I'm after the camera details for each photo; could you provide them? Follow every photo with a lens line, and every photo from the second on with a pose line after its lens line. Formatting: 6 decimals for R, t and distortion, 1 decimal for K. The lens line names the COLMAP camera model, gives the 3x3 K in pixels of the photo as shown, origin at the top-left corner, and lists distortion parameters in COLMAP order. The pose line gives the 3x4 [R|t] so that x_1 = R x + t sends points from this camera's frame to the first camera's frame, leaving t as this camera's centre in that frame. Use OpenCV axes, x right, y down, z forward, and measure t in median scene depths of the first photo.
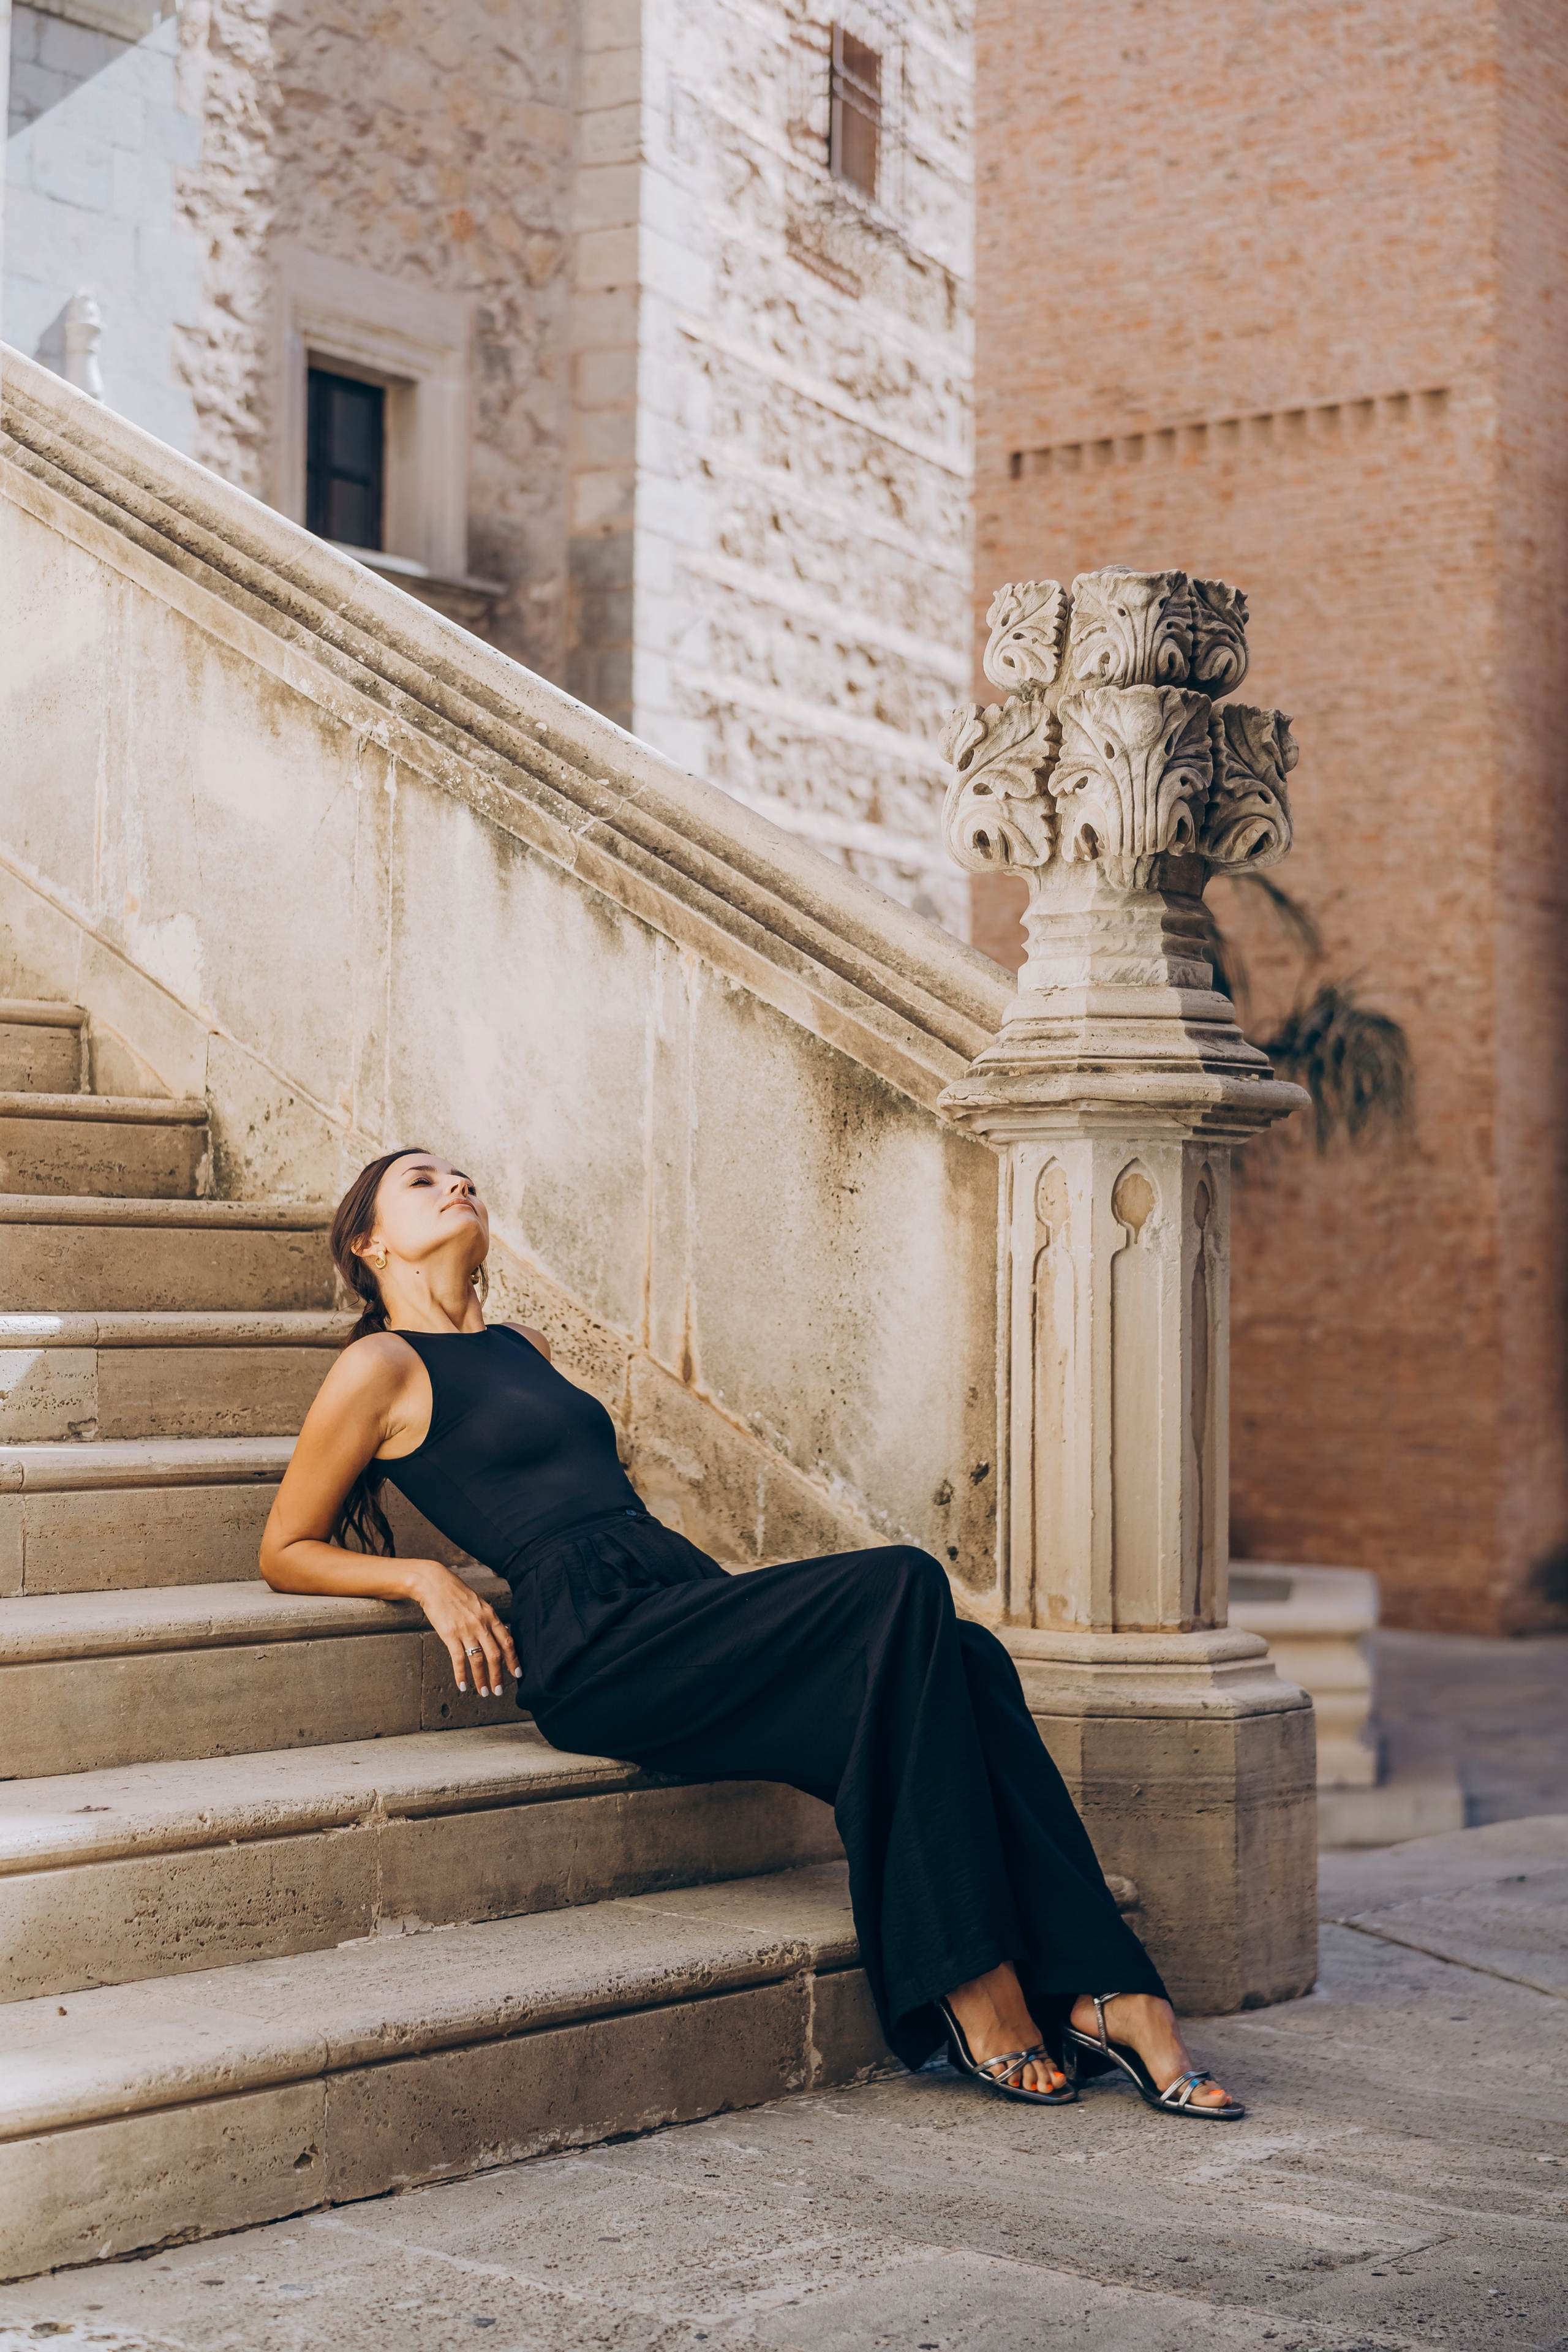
lens RADIAL K [[3484.6, 0, 743.9], [0, 3484.6, 1169.8], [0, 0, 1]] dist [0.146123, -0.761850]
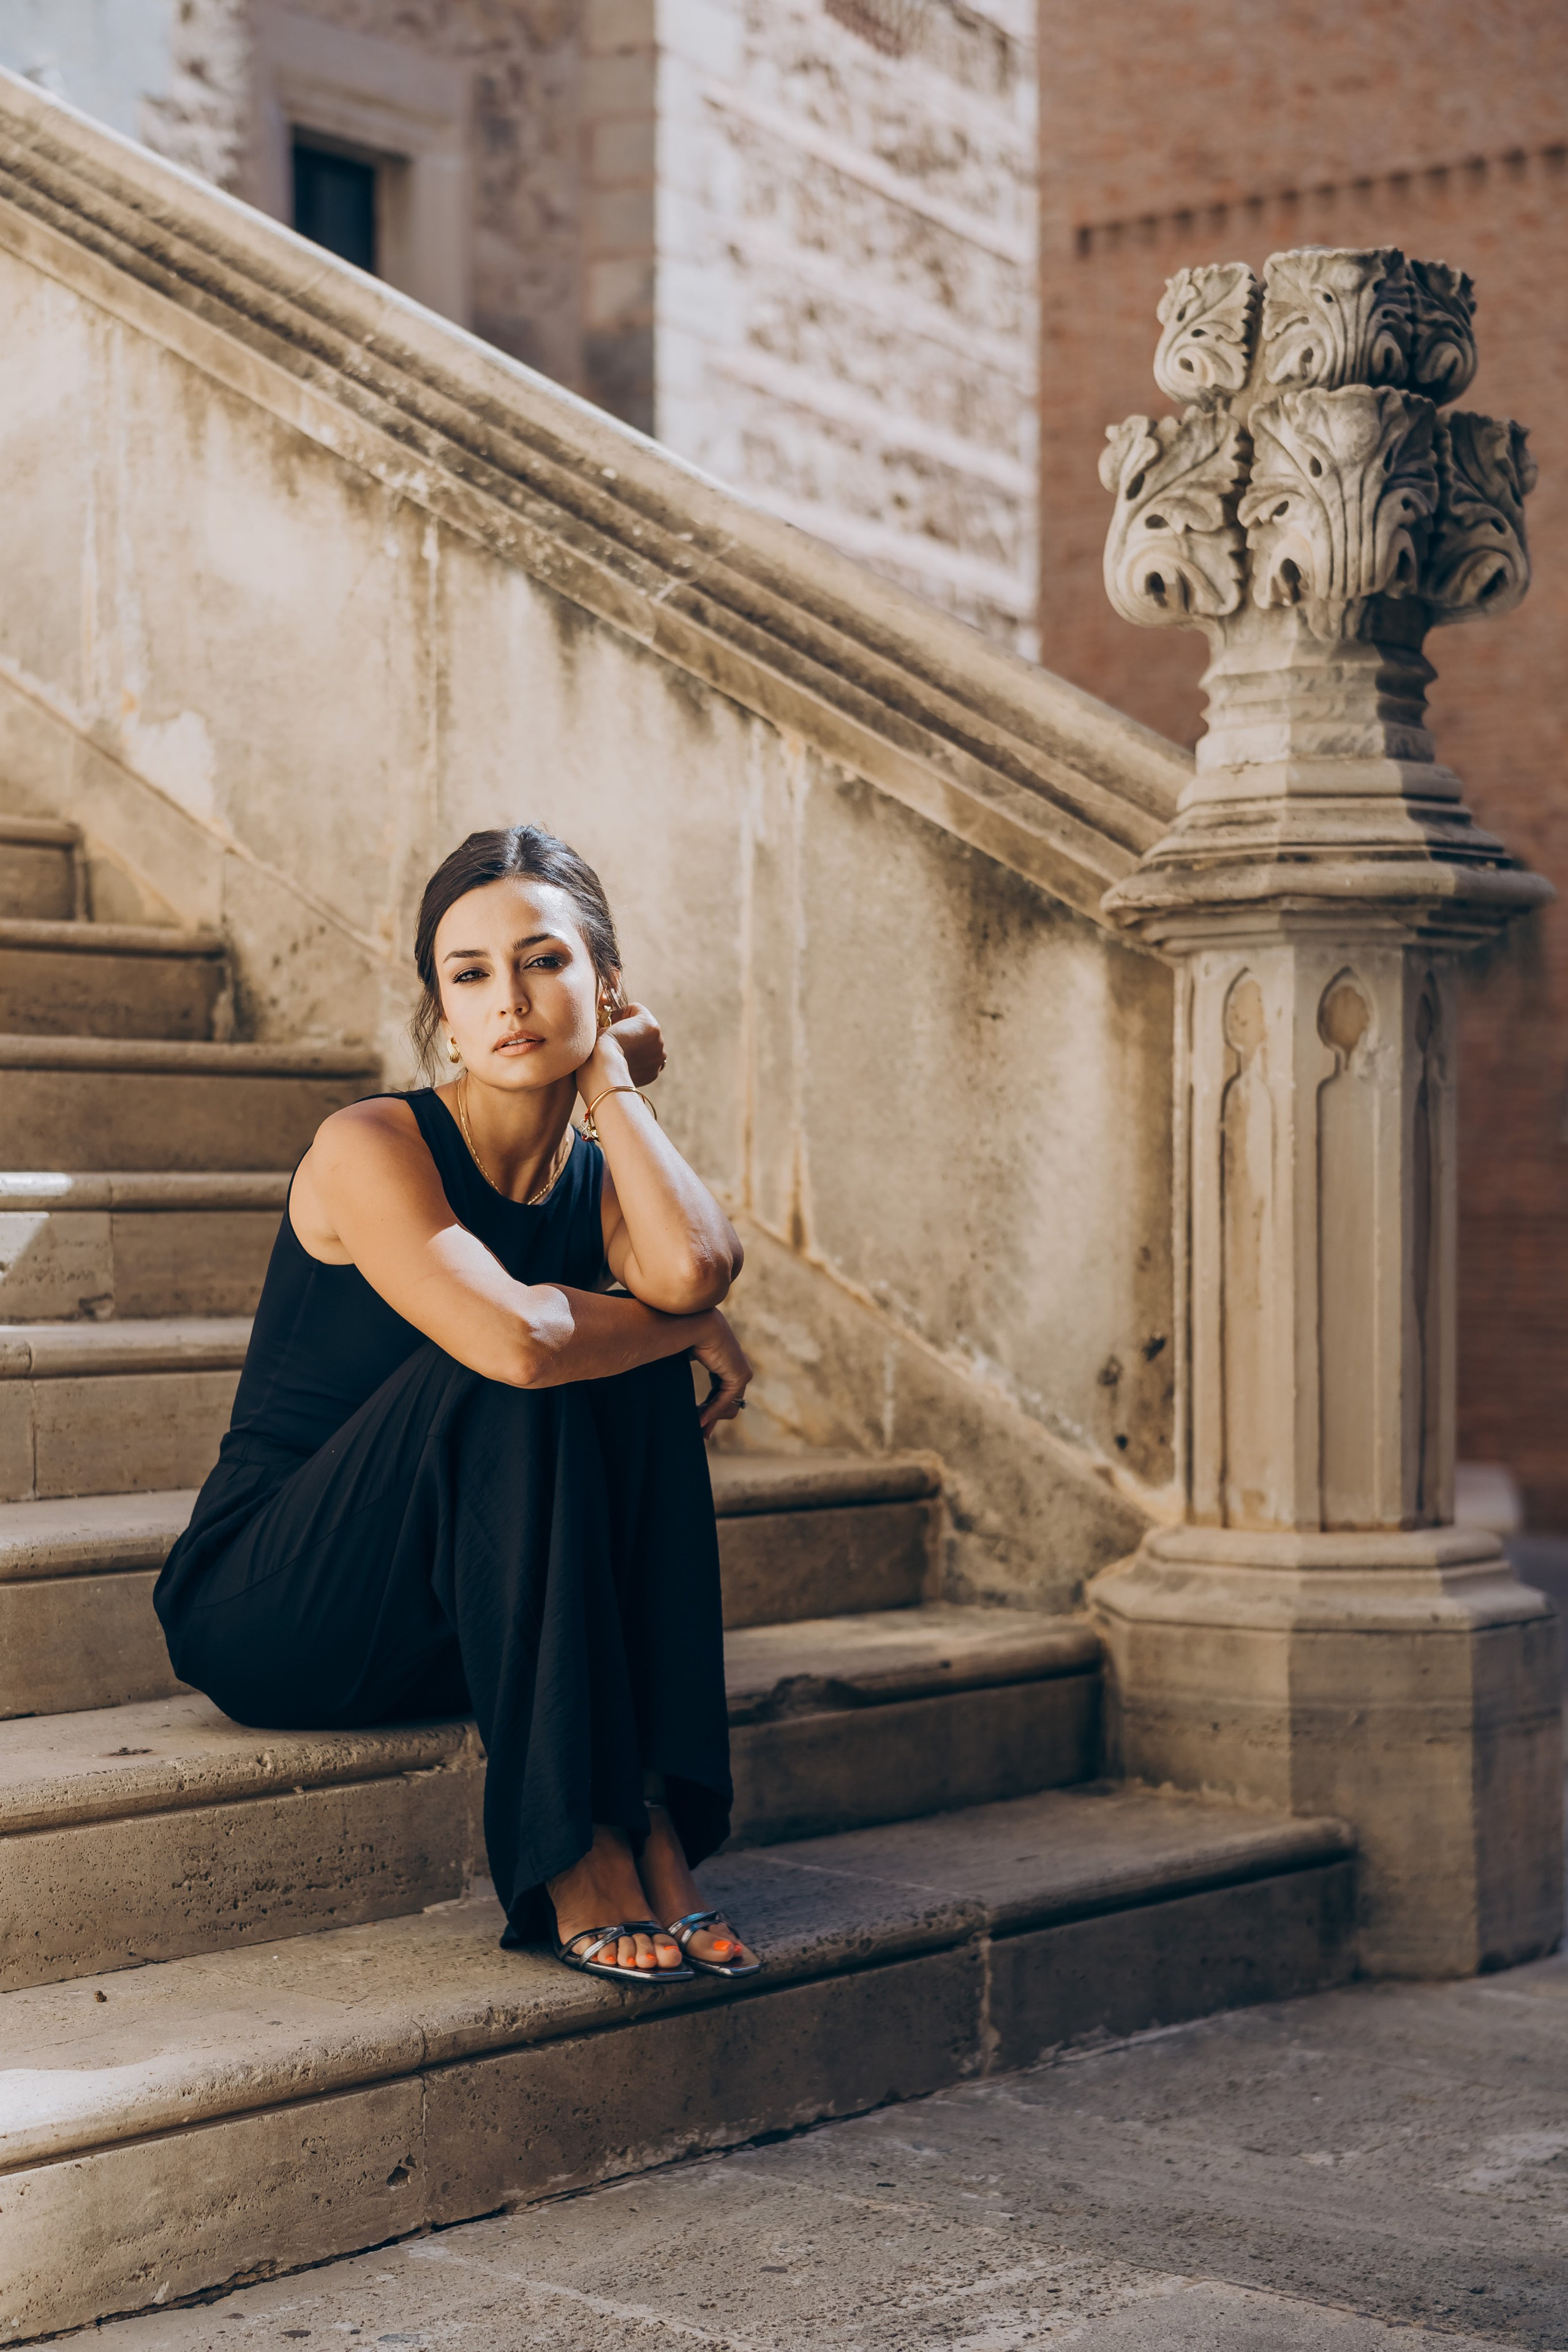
lens RADIAL K [[3612.6, 0, 659.0], [0, 3612.6, 1347.4], [0, 0, 1]] dist [0.163397, -0.721928]
pose [[0.999659, -0.012327, -0.023014, -0.030129], [0.014062, 0.996945, 0.076825, 0.016889], [0.021996, -0.077122, 0.996779, 0.117106]]
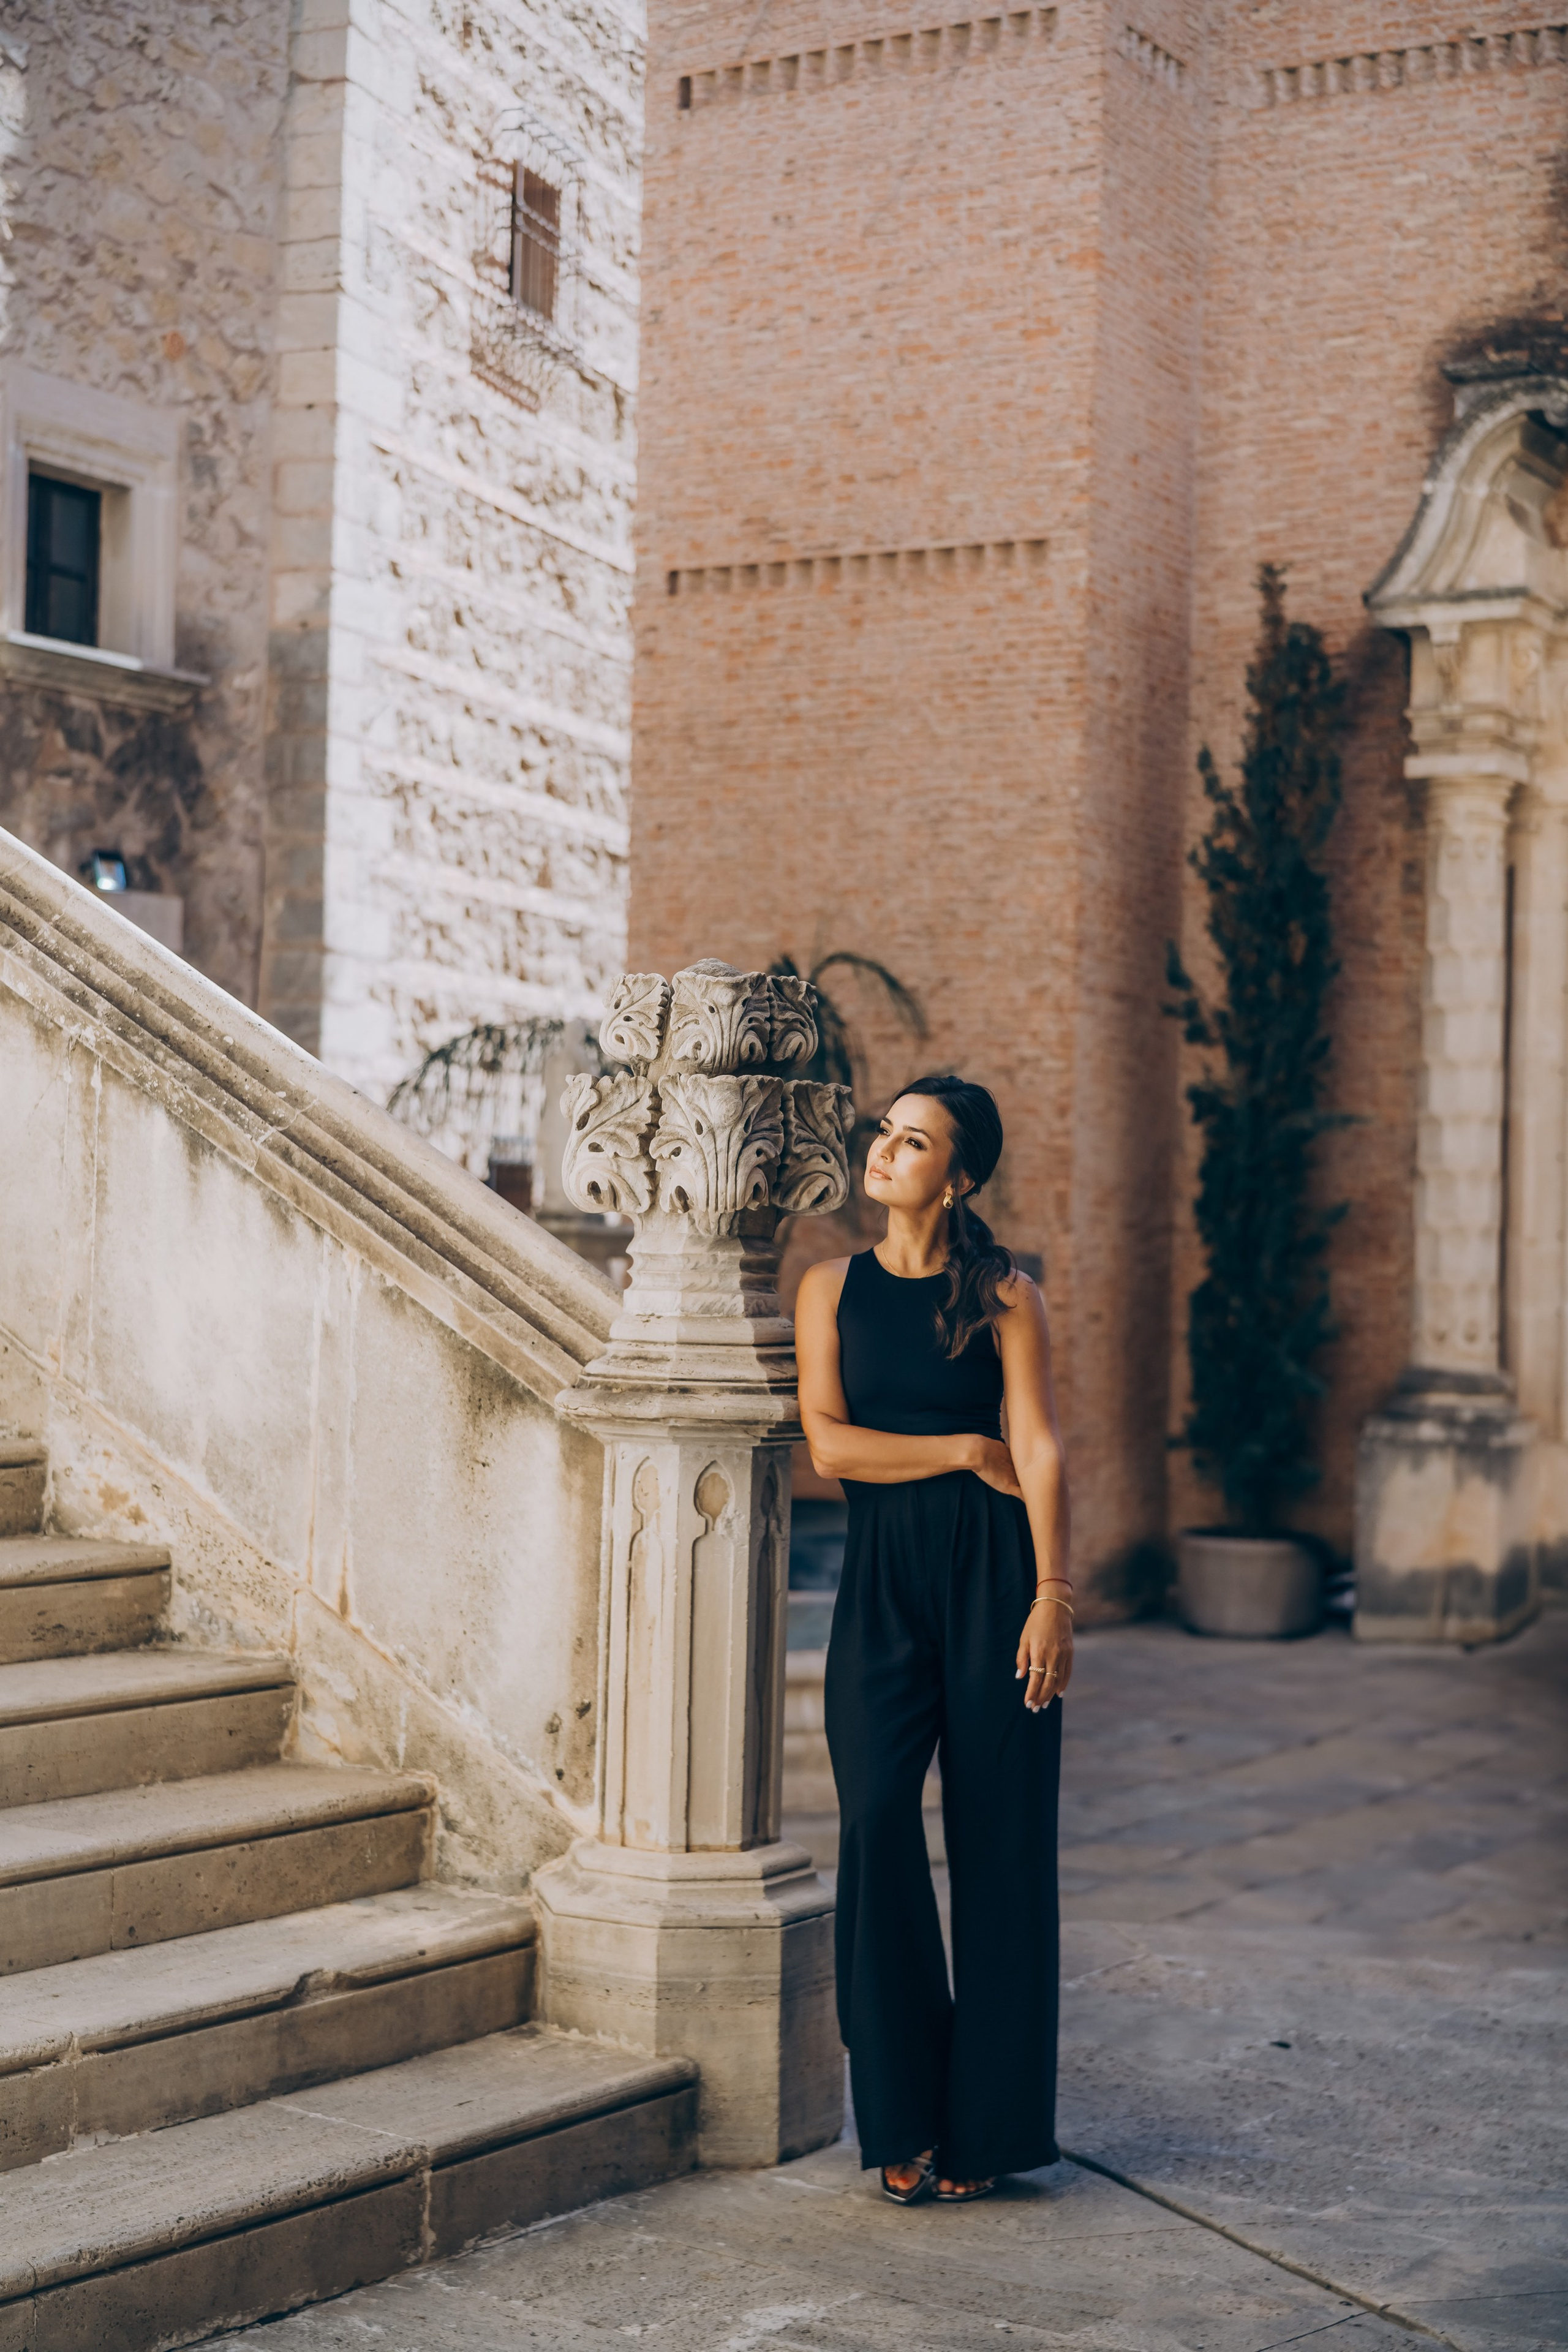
lens RADIAL K [[3213.9, 0, 818.5], [0, 3213.9, 1170.6], [0, 0, 1]] dist [0.195836, -1.050120]
pose [[0.993101, 0.014484, 0.116363, 0.014296], [-0.019966, 0.998738, 0.046081, -0.145594], [-0.115548, -0.048086, 0.992137, -0.112084]]
